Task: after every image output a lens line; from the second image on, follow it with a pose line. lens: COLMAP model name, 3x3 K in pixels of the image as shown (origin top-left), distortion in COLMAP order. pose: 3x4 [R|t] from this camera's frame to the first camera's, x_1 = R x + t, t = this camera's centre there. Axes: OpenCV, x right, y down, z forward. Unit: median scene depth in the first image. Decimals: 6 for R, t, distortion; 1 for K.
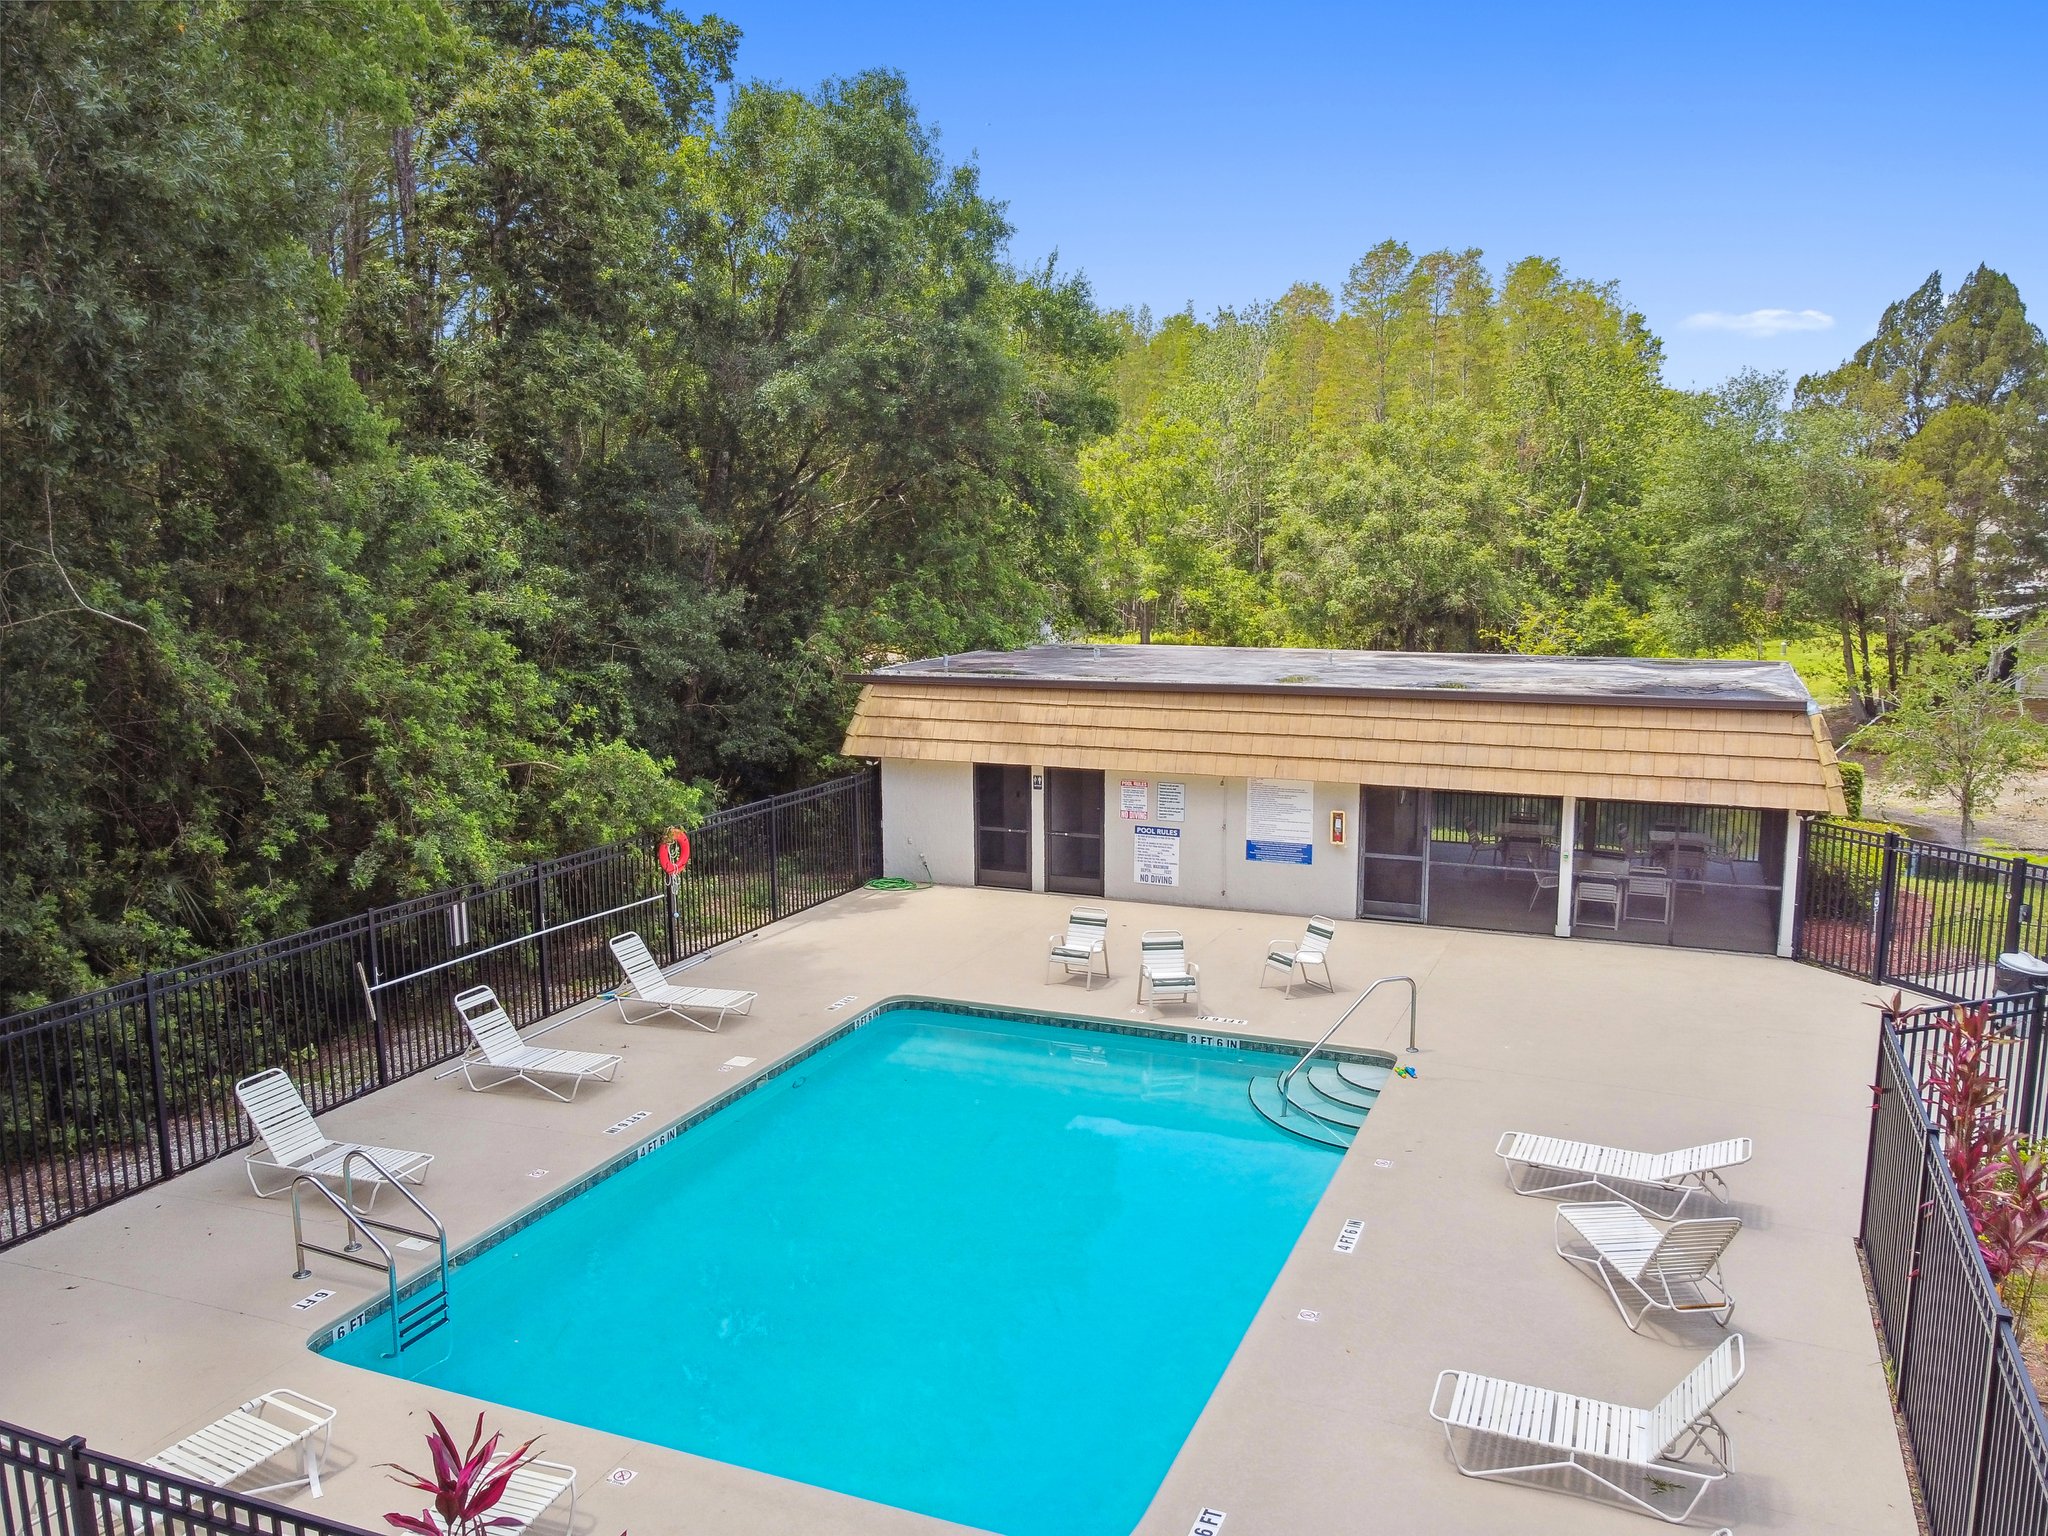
lens RADIAL K [[1566.4, 0, 1022.0], [0, 1566.4, 779.6], [0, 0, 1]] dist [-0.009626, -0.000550]
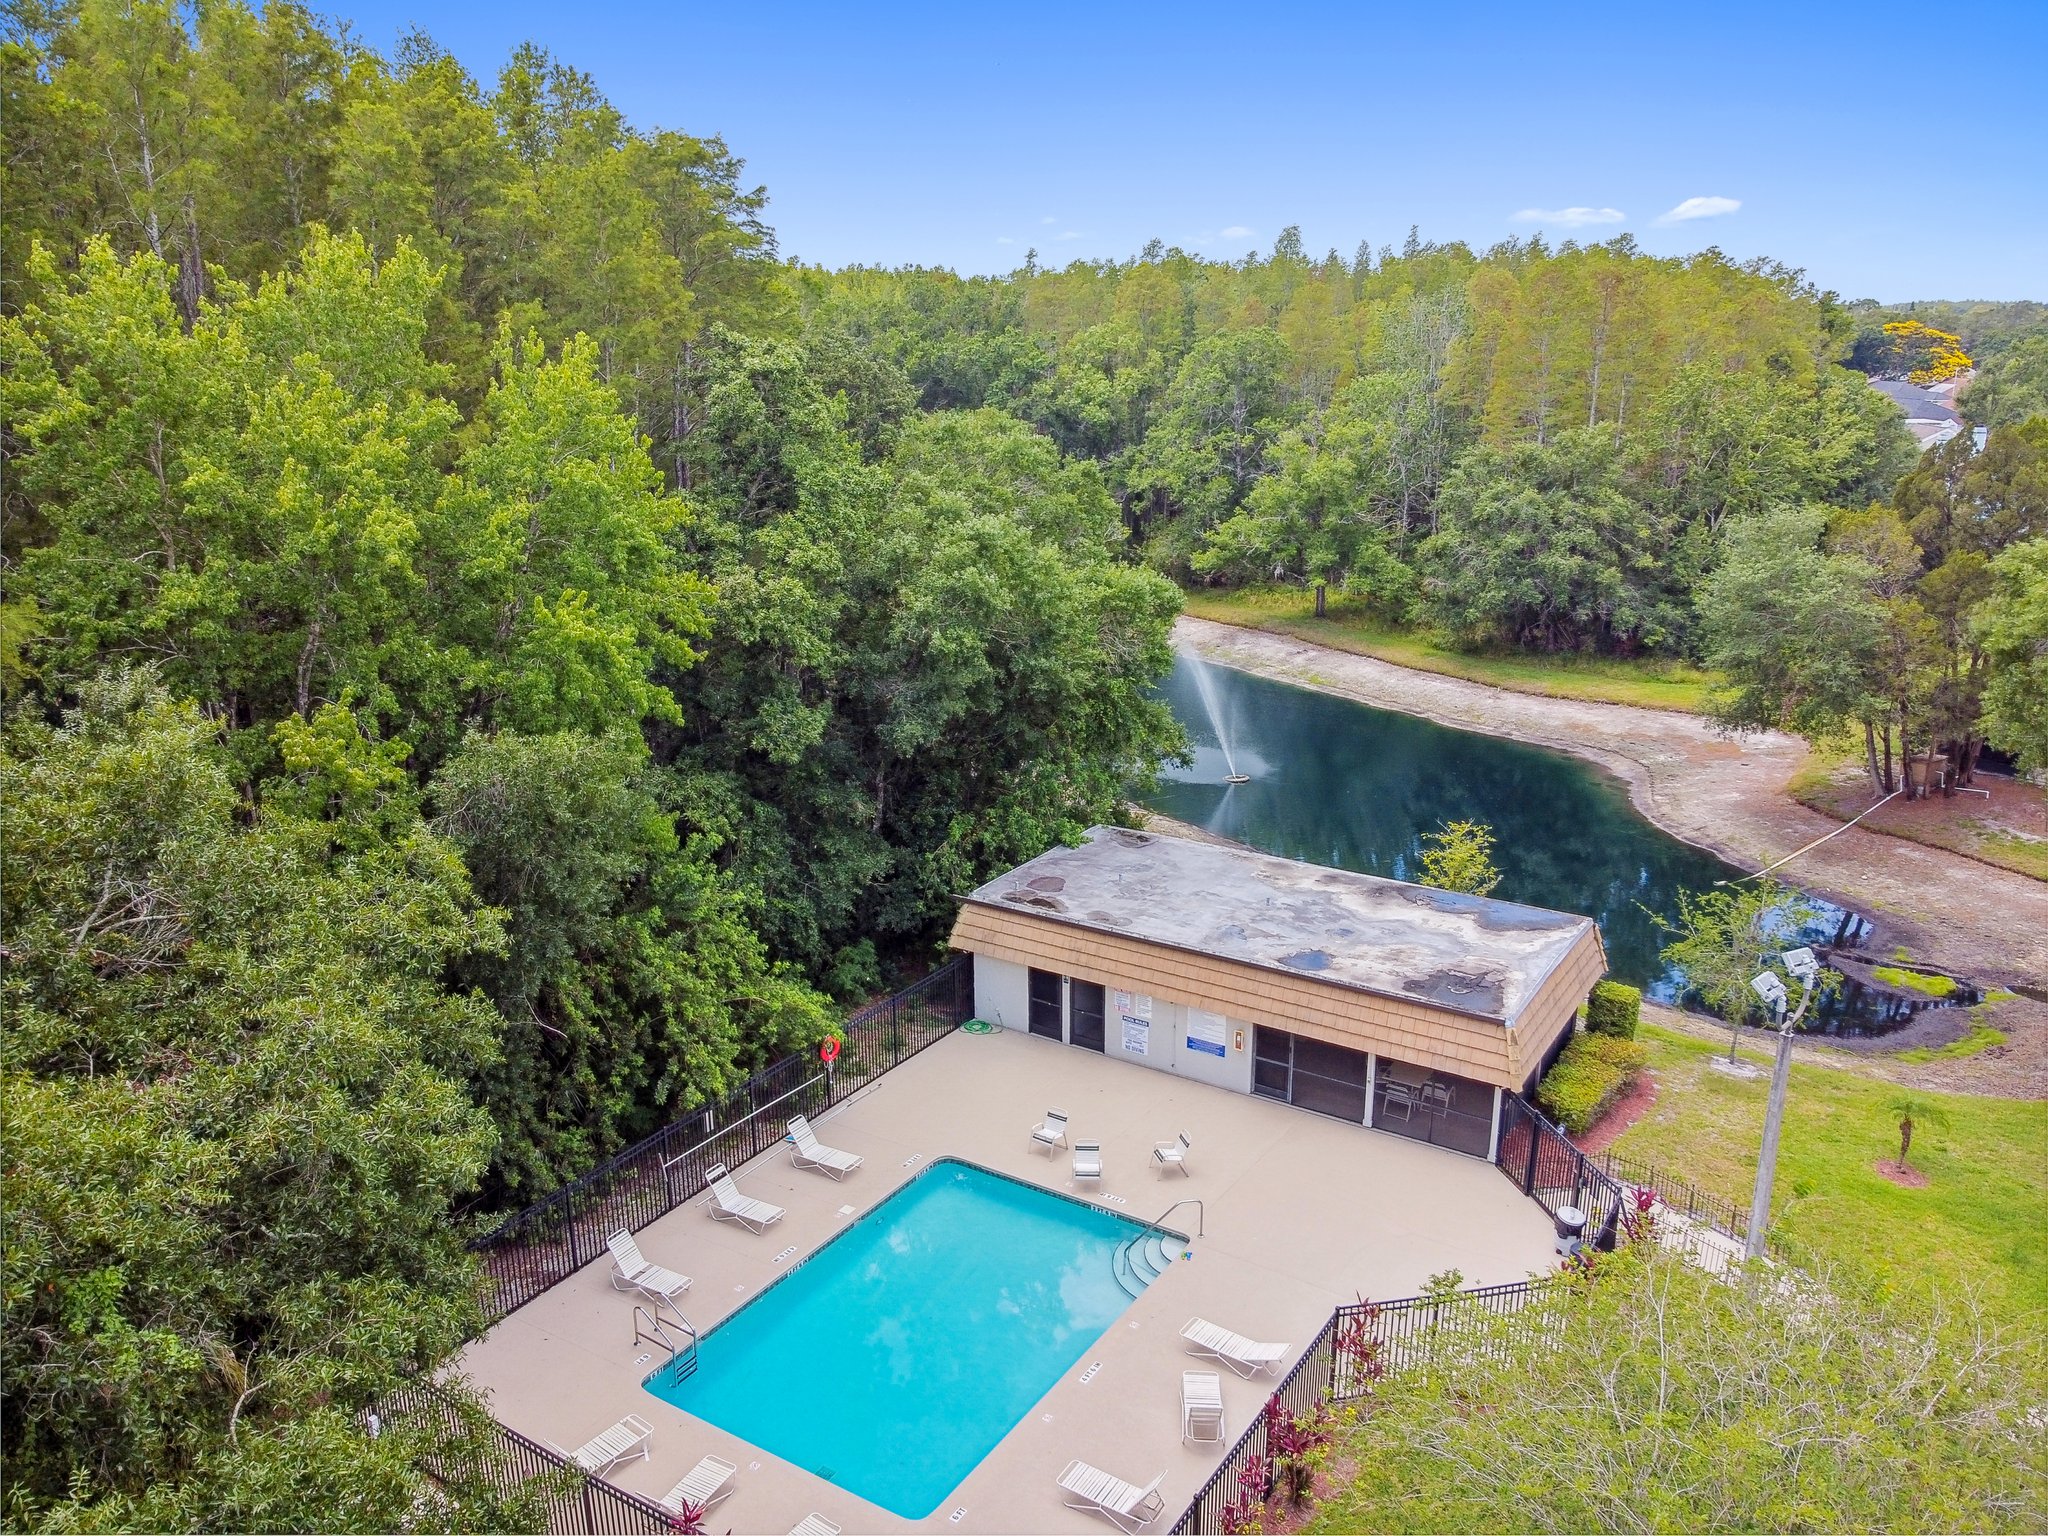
lens RADIAL K [[1536.4, 0, 1024.6], [0, 1536.4, 802.4], [0, 0, 1]] dist [-0.009626, -0.000856]
pose [[0.985229, 0.055456, -0.162014, 0.264906], [-0.031172, 0.988382, 0.148757, -0.509288], [0.168381, -0.141509, 0.975512, -0.622834]]
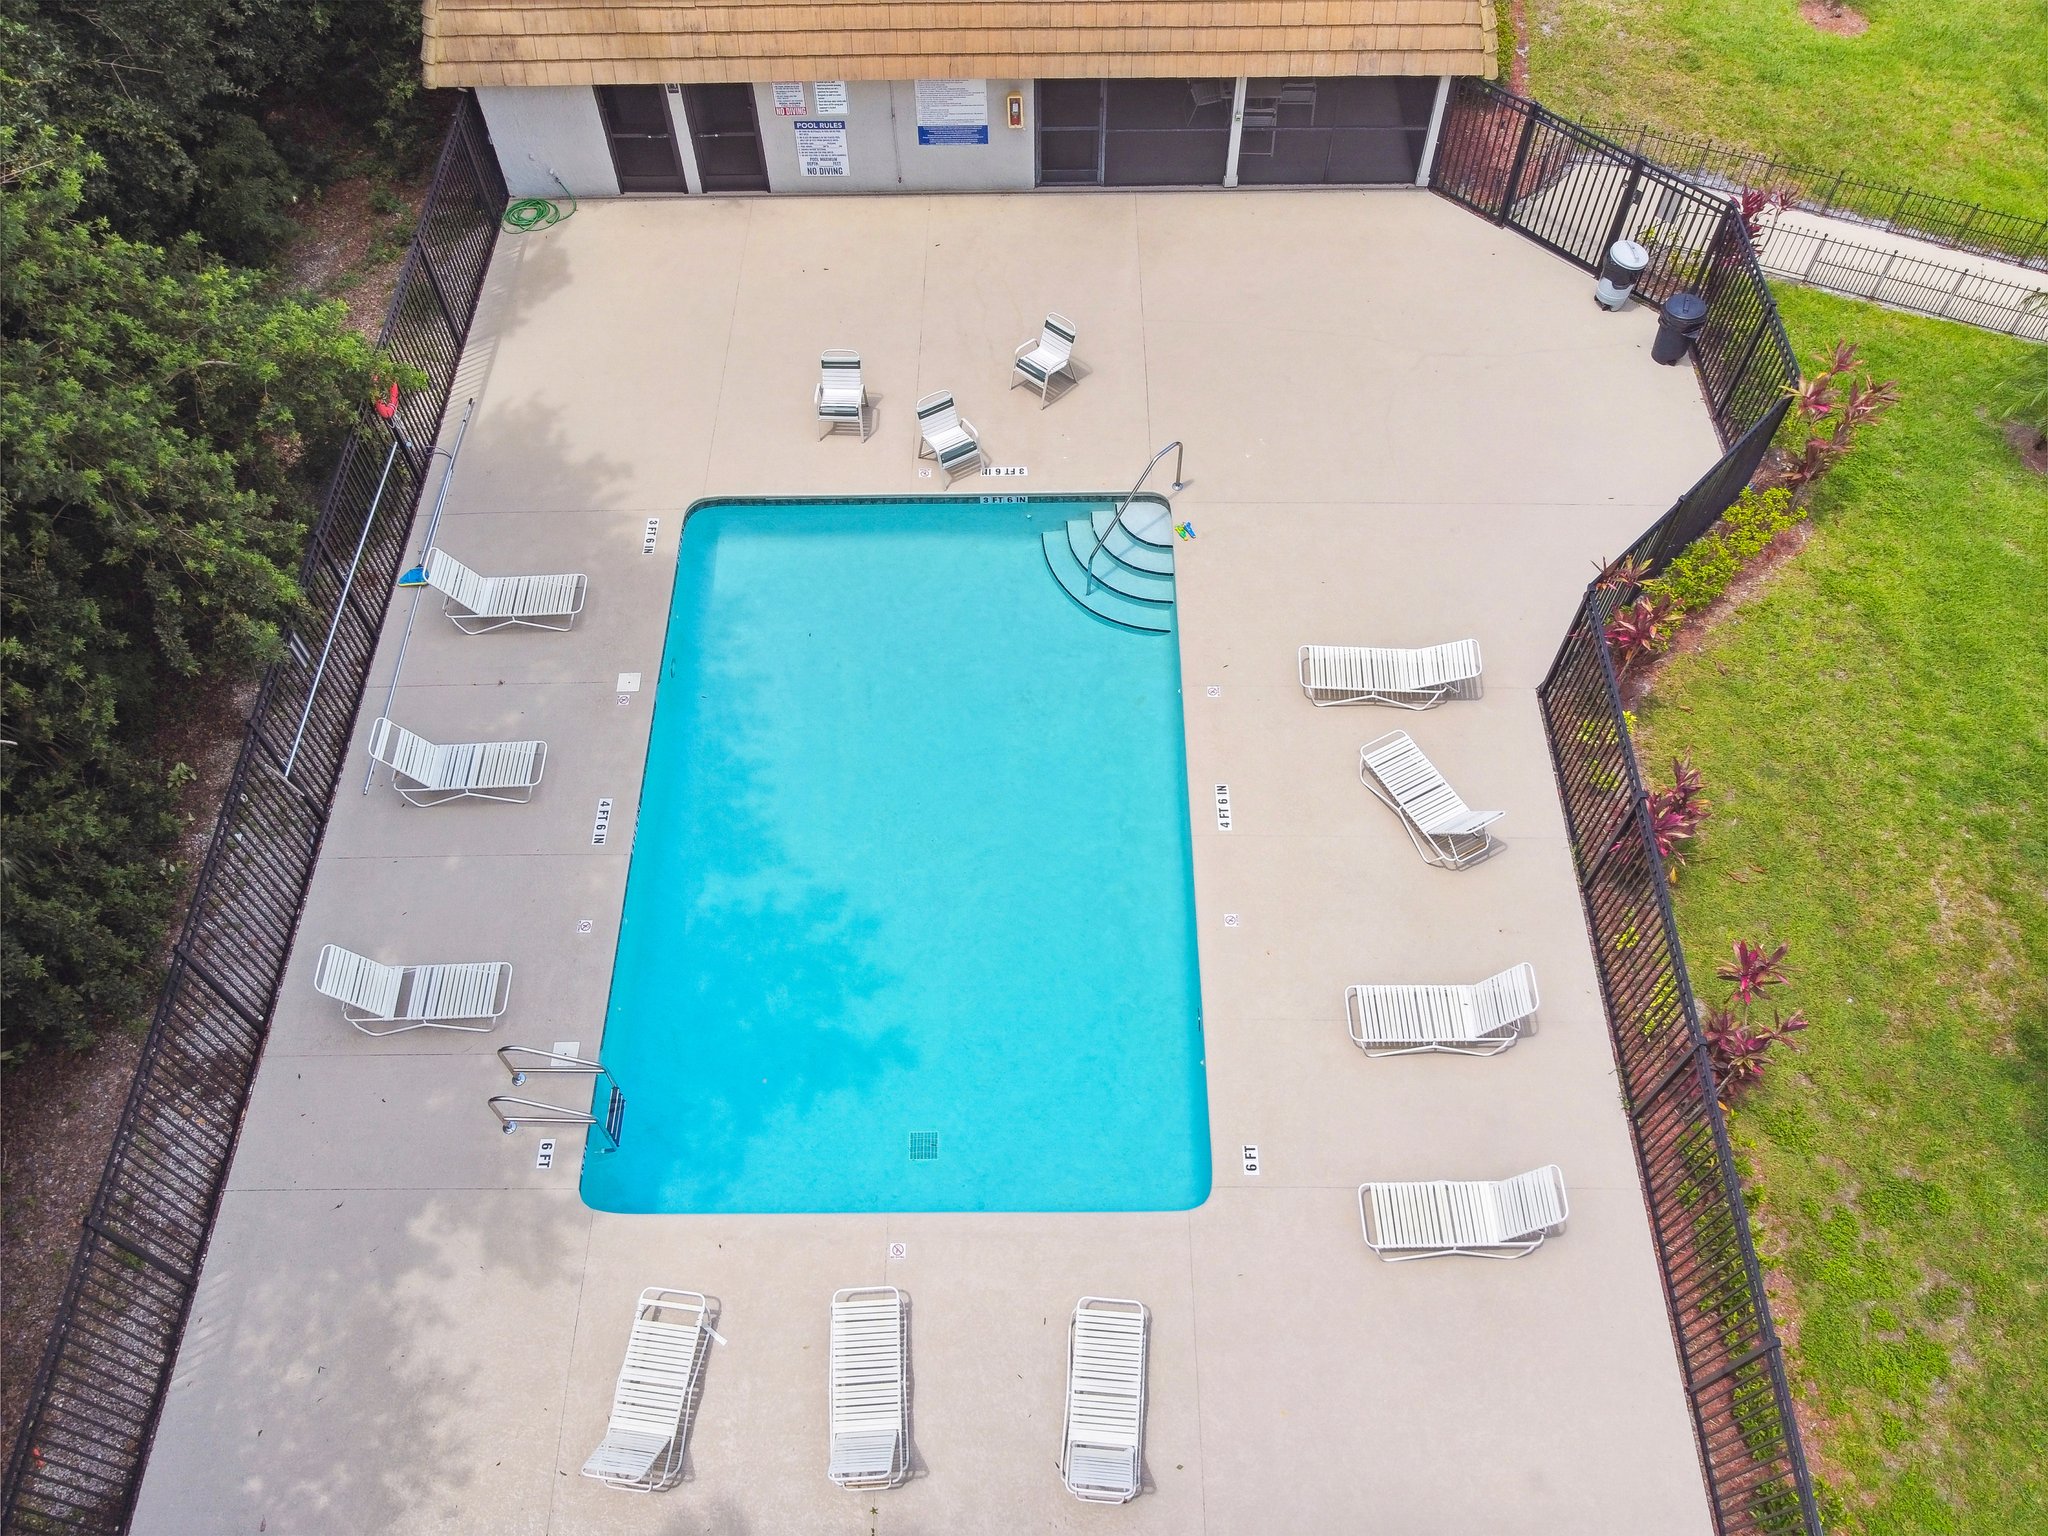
lens RADIAL K [[1574.1, 0, 1020.8], [0, 1574.1, 763.9], [0, 0, 1]] dist [-0.006827, -0.003075]
pose [[0.923590, -0.323645, 0.205514, -0.144353], [0.068243, 0.666278, 0.742574, -0.489916], [-0.377260, -0.671809, 0.637454, 0.130477]]
